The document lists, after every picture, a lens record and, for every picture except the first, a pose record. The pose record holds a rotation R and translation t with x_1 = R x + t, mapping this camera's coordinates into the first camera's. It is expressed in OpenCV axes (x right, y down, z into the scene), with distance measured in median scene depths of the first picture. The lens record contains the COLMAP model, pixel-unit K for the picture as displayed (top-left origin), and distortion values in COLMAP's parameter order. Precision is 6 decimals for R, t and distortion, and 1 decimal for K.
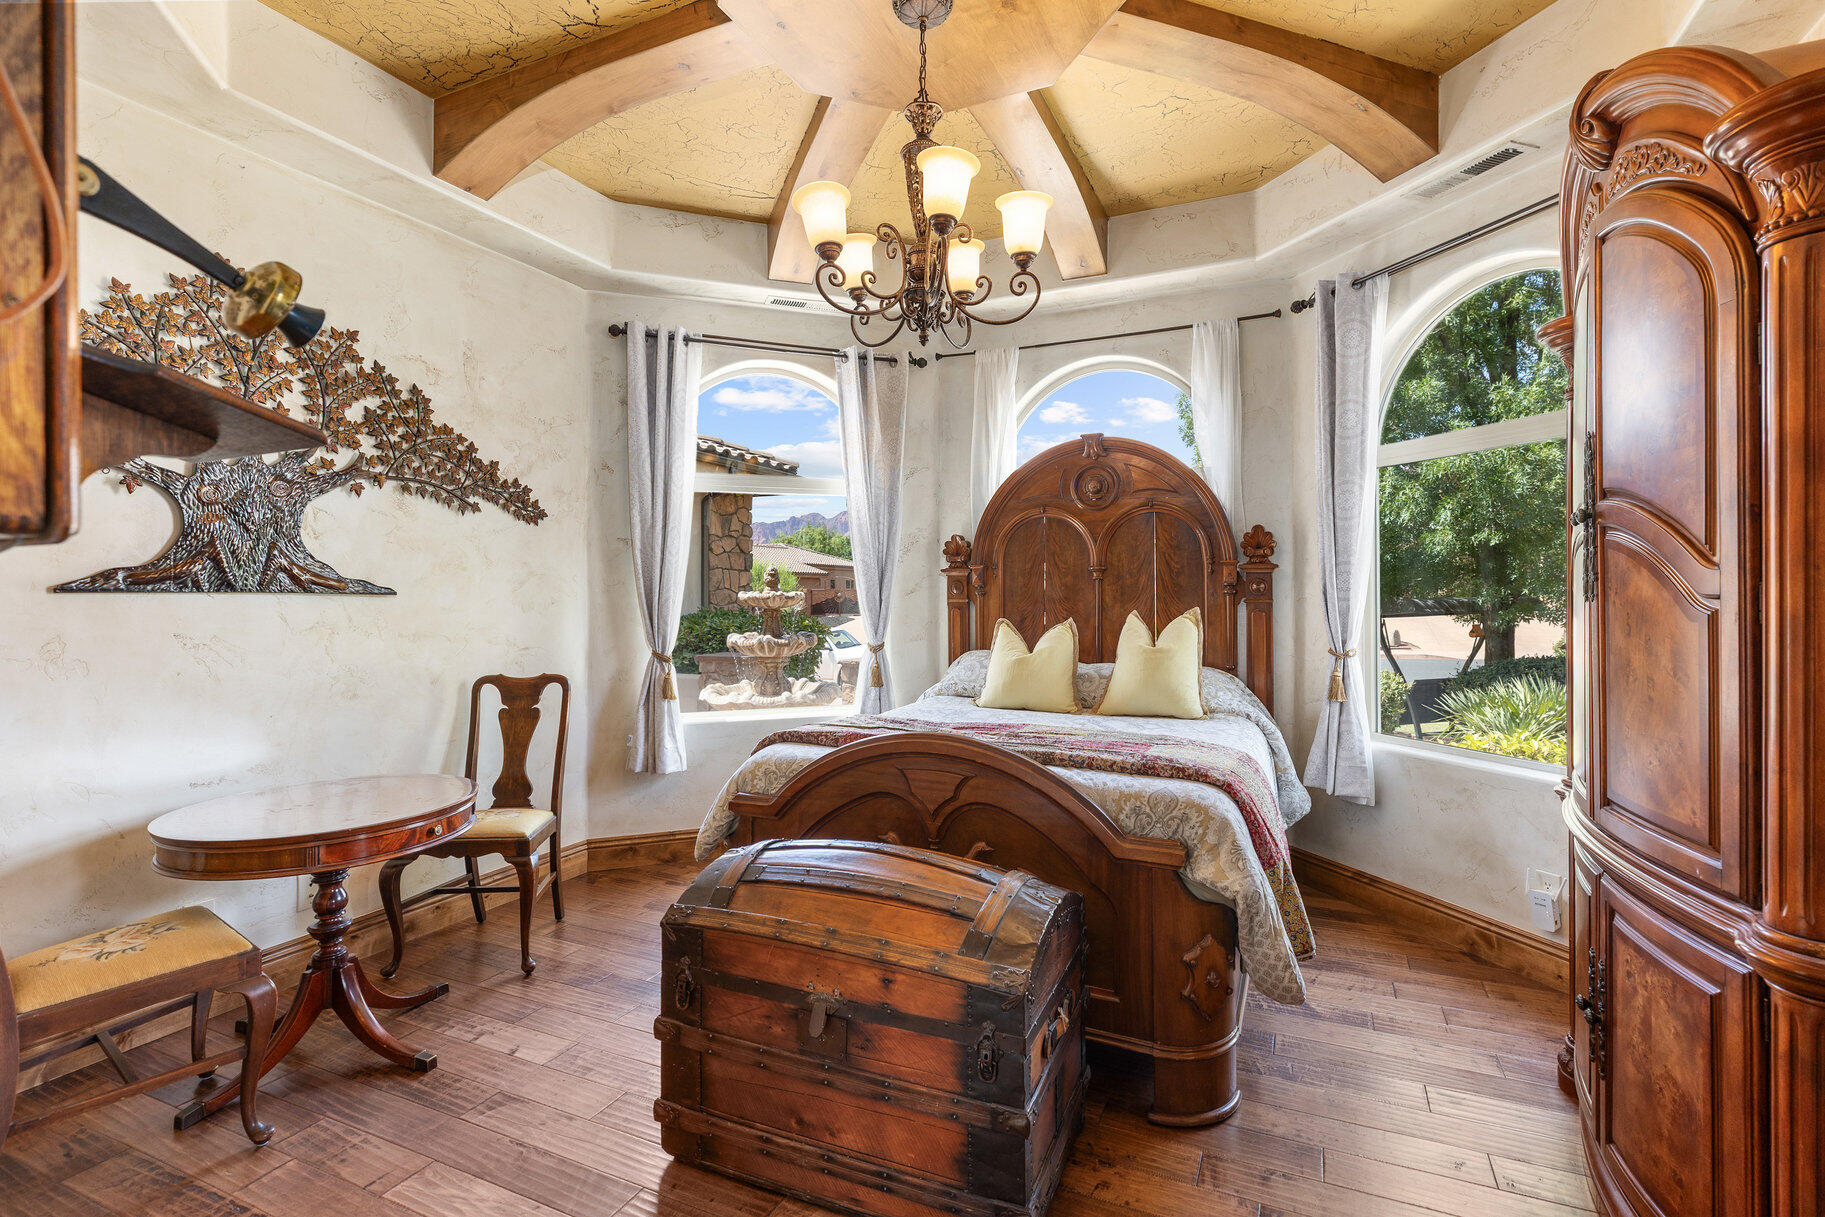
lens RADIAL K [[818.2, 0, 916.5], [0, 818.2, 608.1], [0, 0, 1]] dist [-0.001434, -0.000008]
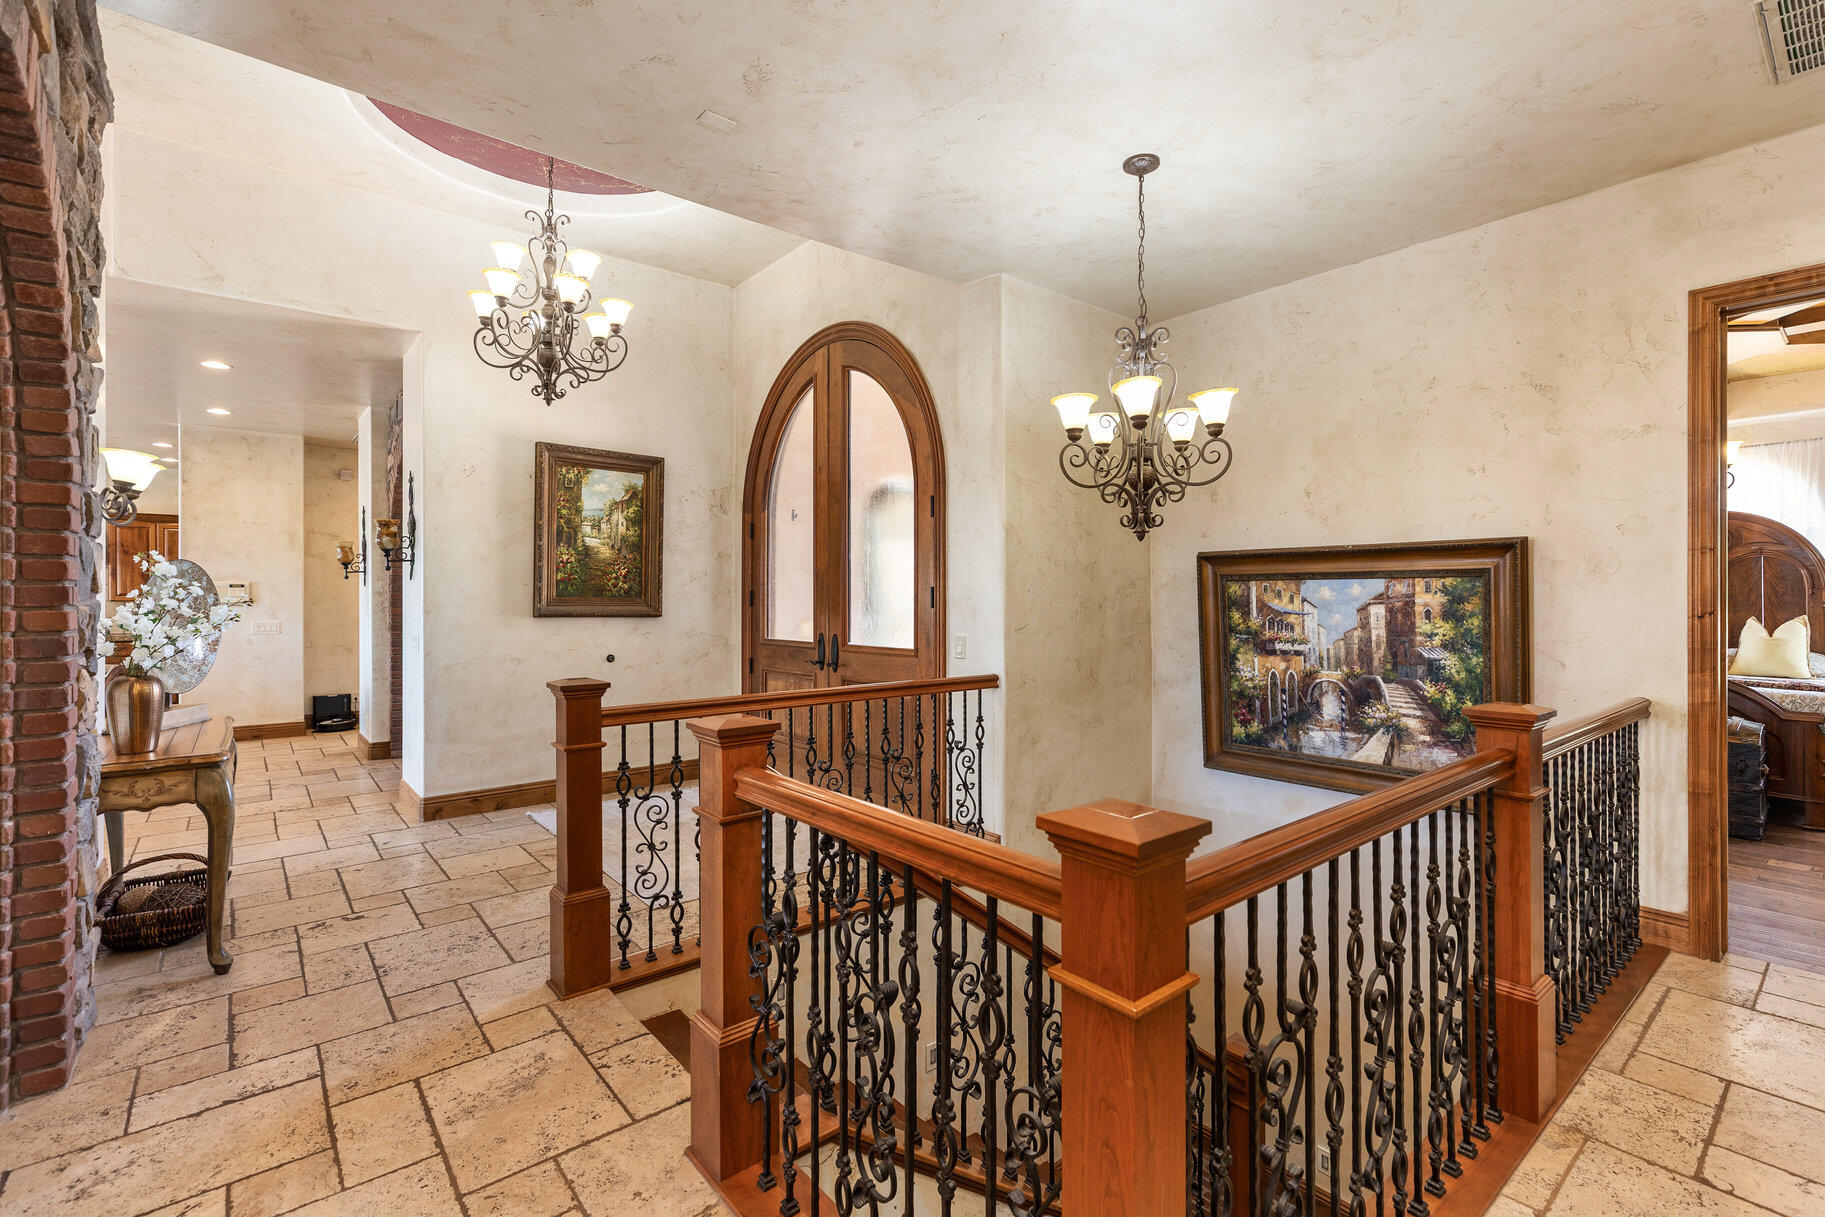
lens RADIAL K [[818.2, 0, 914.9], [0, 818.2, 602.9], [0, 0, 1]] dist [-0.001434, -0.000008]
pose [[0.904975, -0.002173, -0.425459, -0.618911], [-0.001131, 0.999971, -0.007512, -0.012374], [0.425463, 0.007280, 0.904946, -1.345508]]
